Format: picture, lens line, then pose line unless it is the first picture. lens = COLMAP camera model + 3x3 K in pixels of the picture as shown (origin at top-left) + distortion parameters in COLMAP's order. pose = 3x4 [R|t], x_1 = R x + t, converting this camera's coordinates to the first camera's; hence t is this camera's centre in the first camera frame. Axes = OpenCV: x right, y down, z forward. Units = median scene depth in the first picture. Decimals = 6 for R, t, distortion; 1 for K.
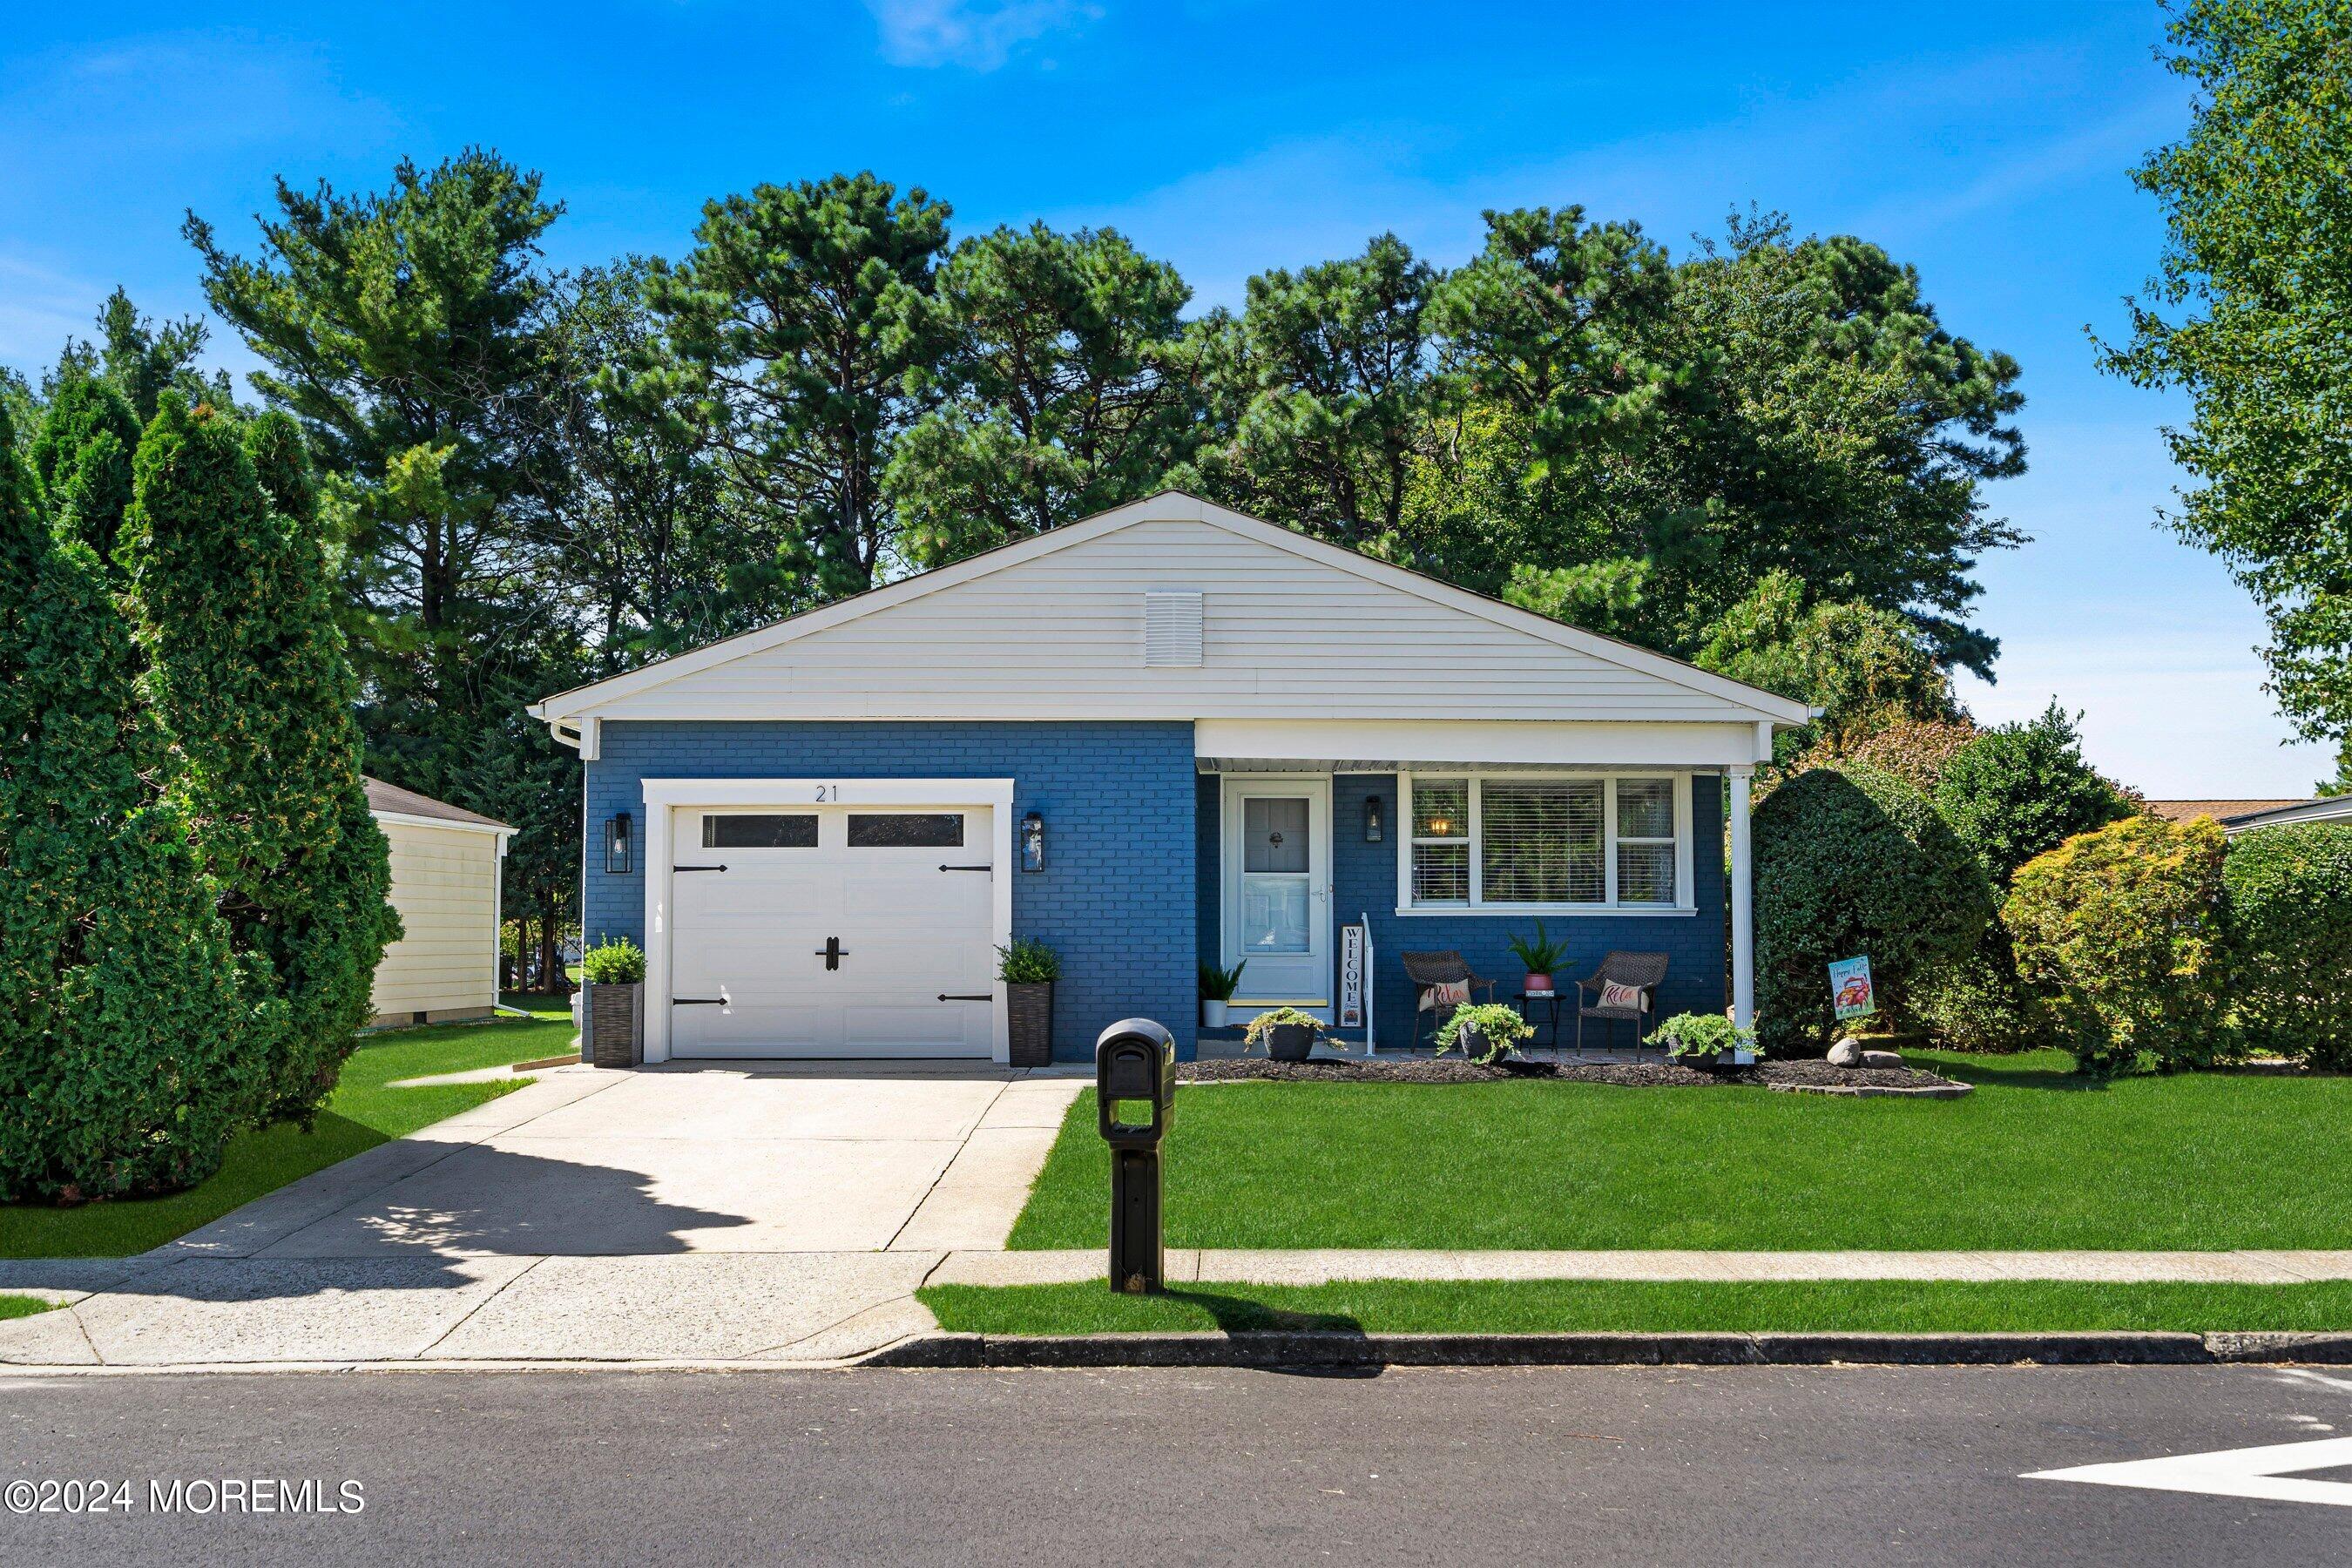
lens RADIAL K [[2665.7, 0, 1176.0], [0, 2665.7, 784.0], [0, 0, 1]] dist [0.012009, -0.029289]
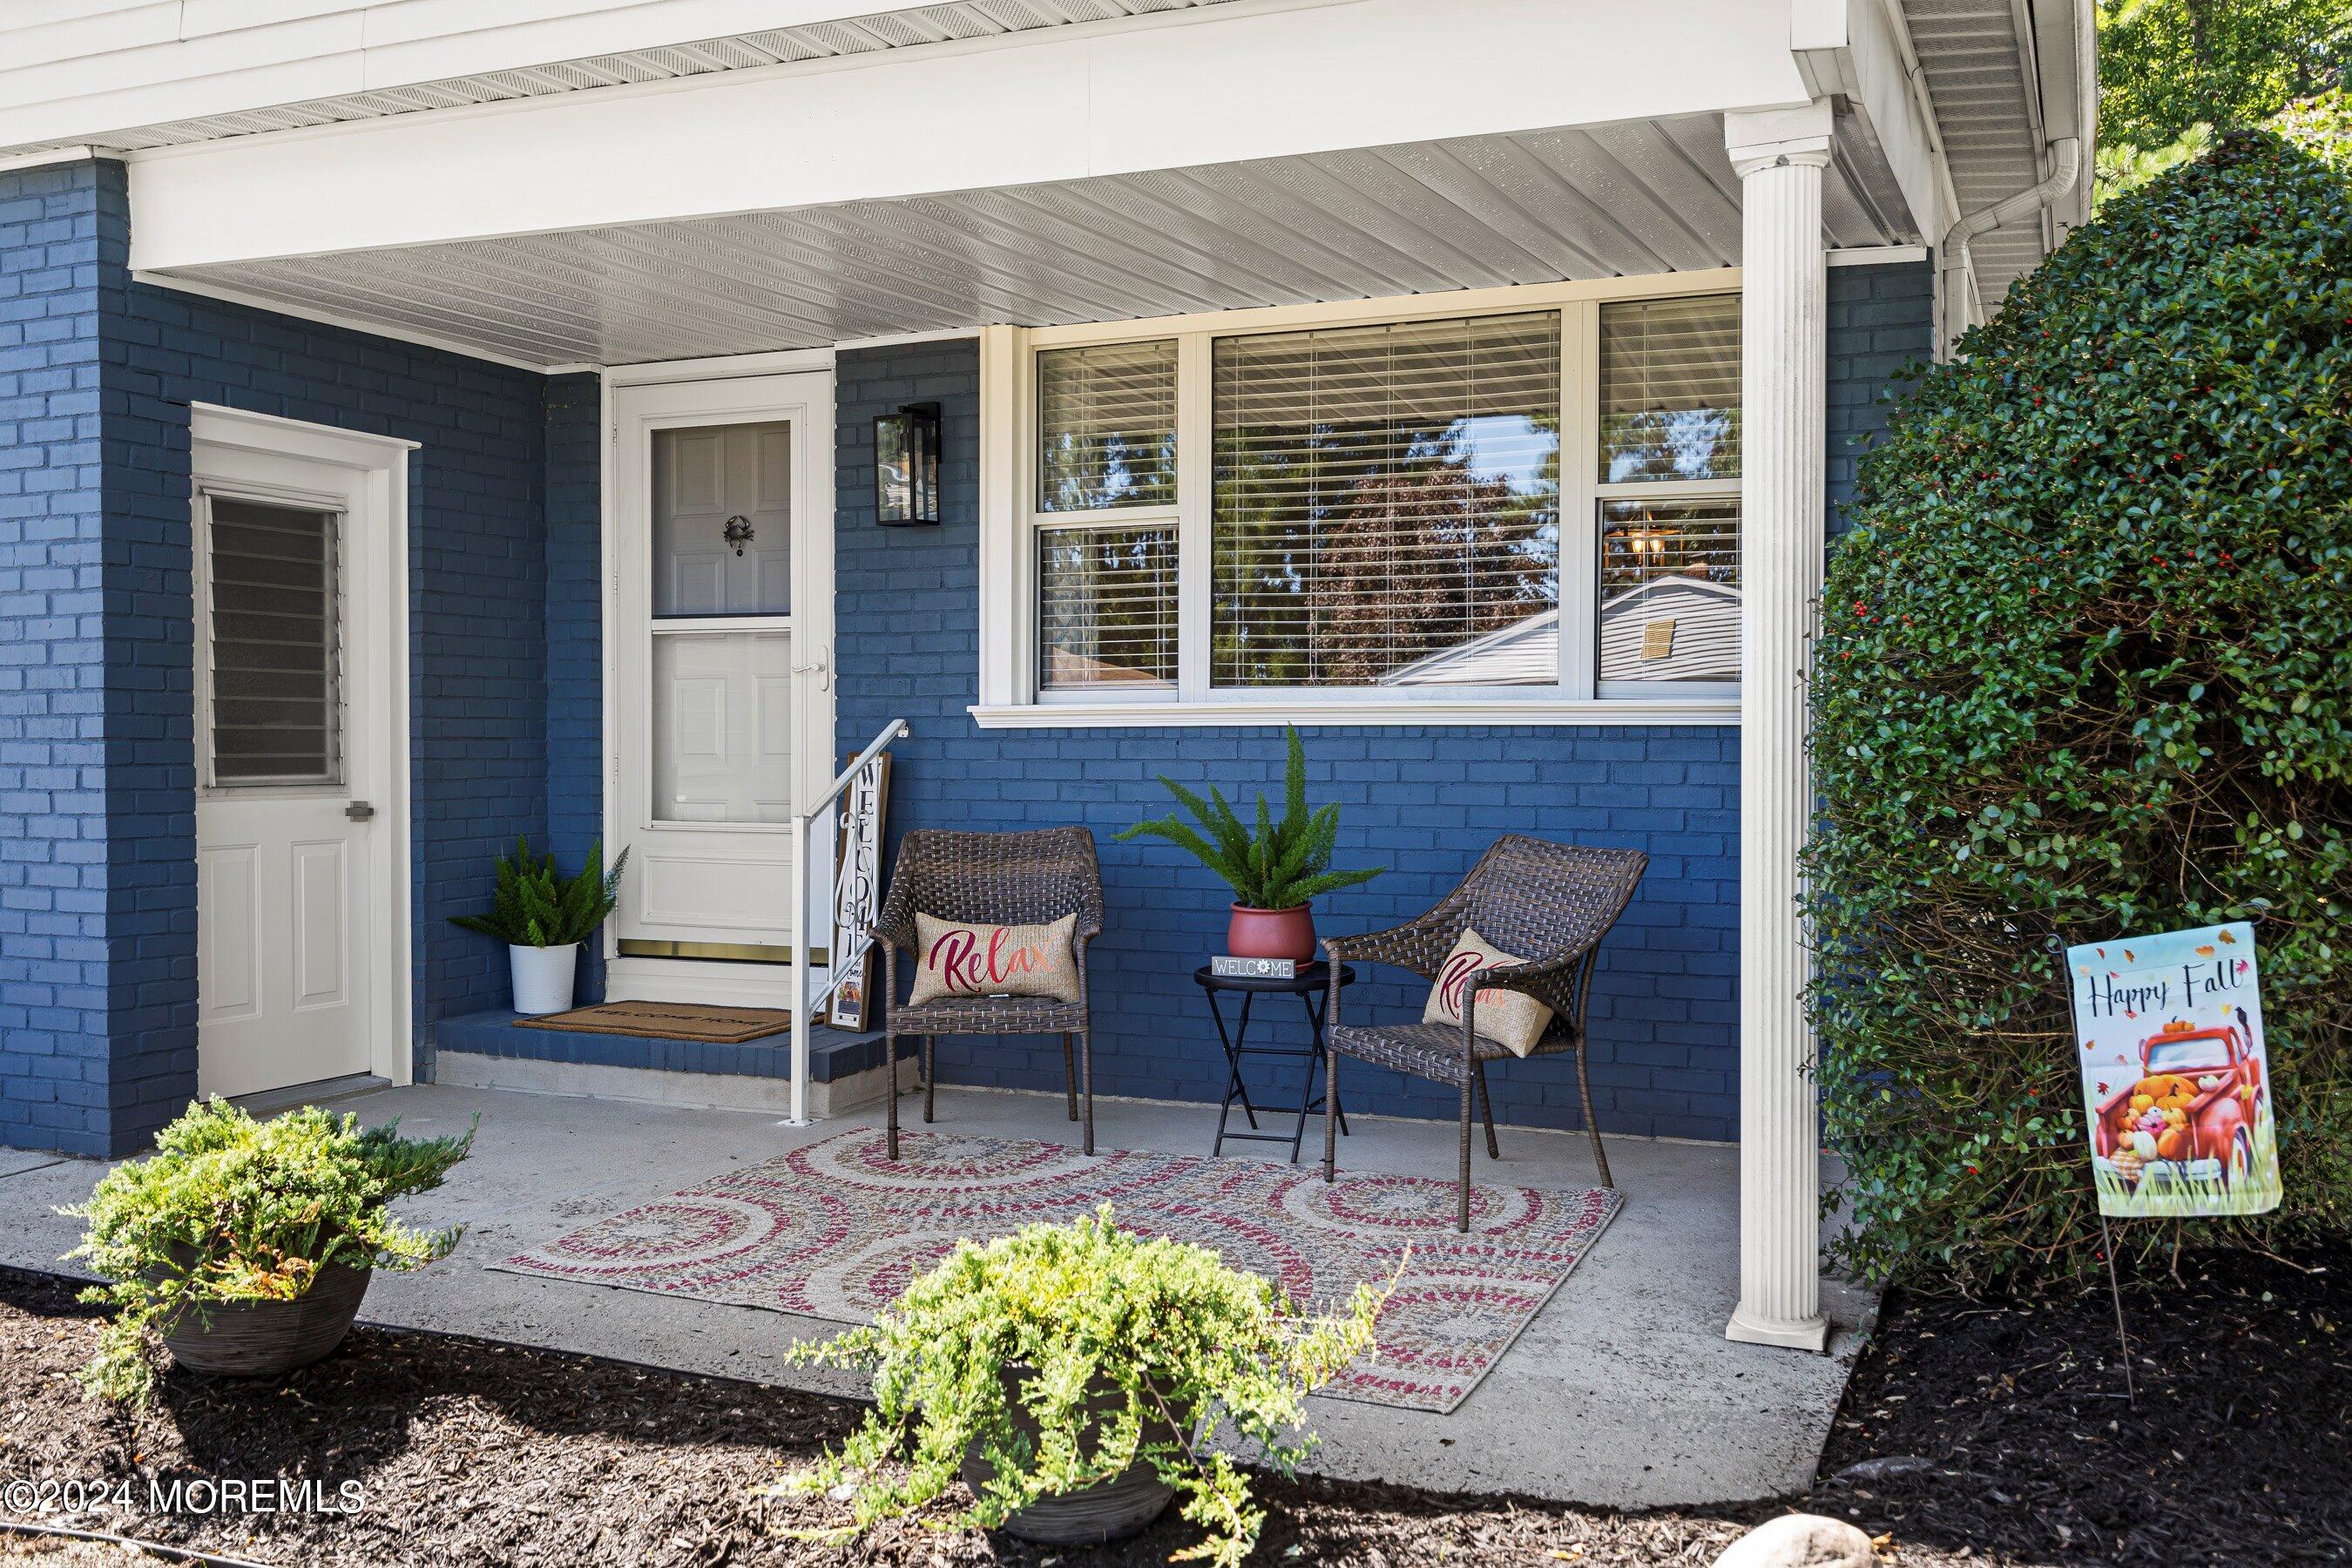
lens RADIAL K [[2154.3, 0, 1175.0], [0, 2154.3, 833.4], [0, 0, 1]] dist [0.011152, -0.004971]
pose [[0.901145, 0.017612, -0.433159, 0.149999], [0.026186, 0.995139, 0.094938, 0.023347], [0.432726, -0.096895, 0.896303, 0.476285]]
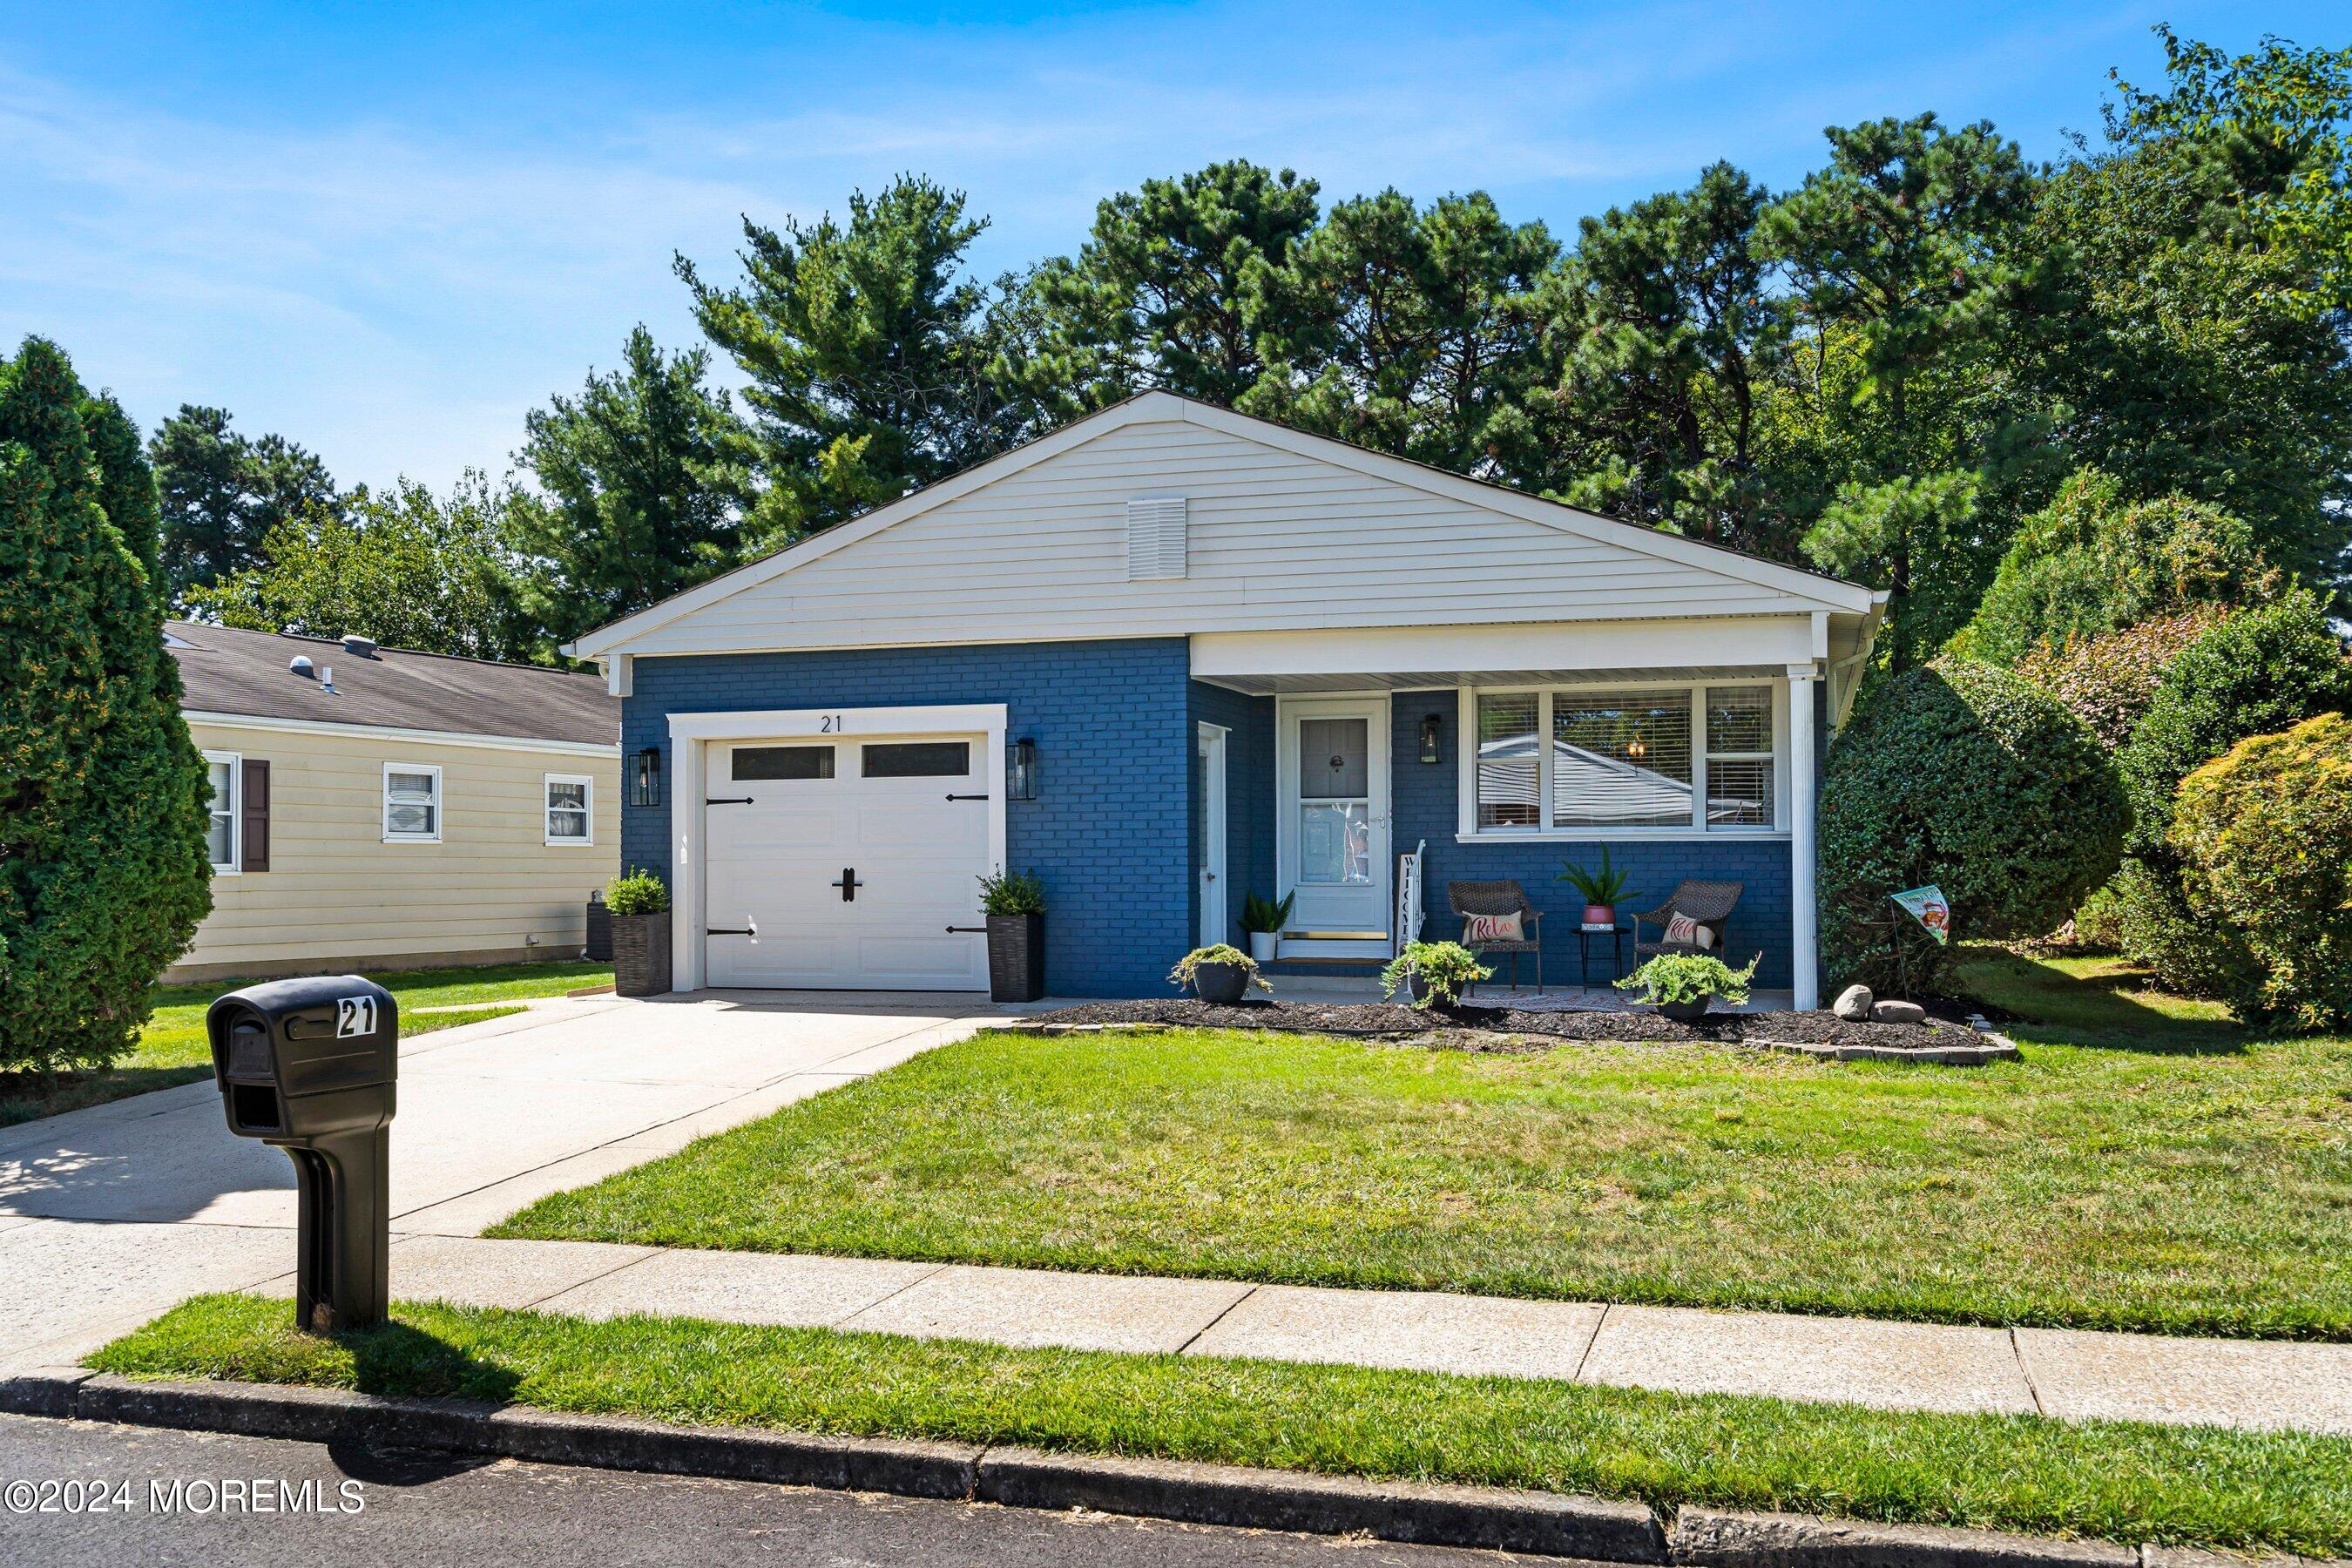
lens RADIAL K [[2154.3, 0, 1175.0], [0, 2154.3, 833.4], [0, 0, 1]] dist [0.011152, -0.004971]
pose [[0.949513, -0.009186, -0.313594, 0.143240], [0.022850, 0.998941, 0.039924, 0.009044], [0.312895, -0.045074, 0.948717, 0.164677]]
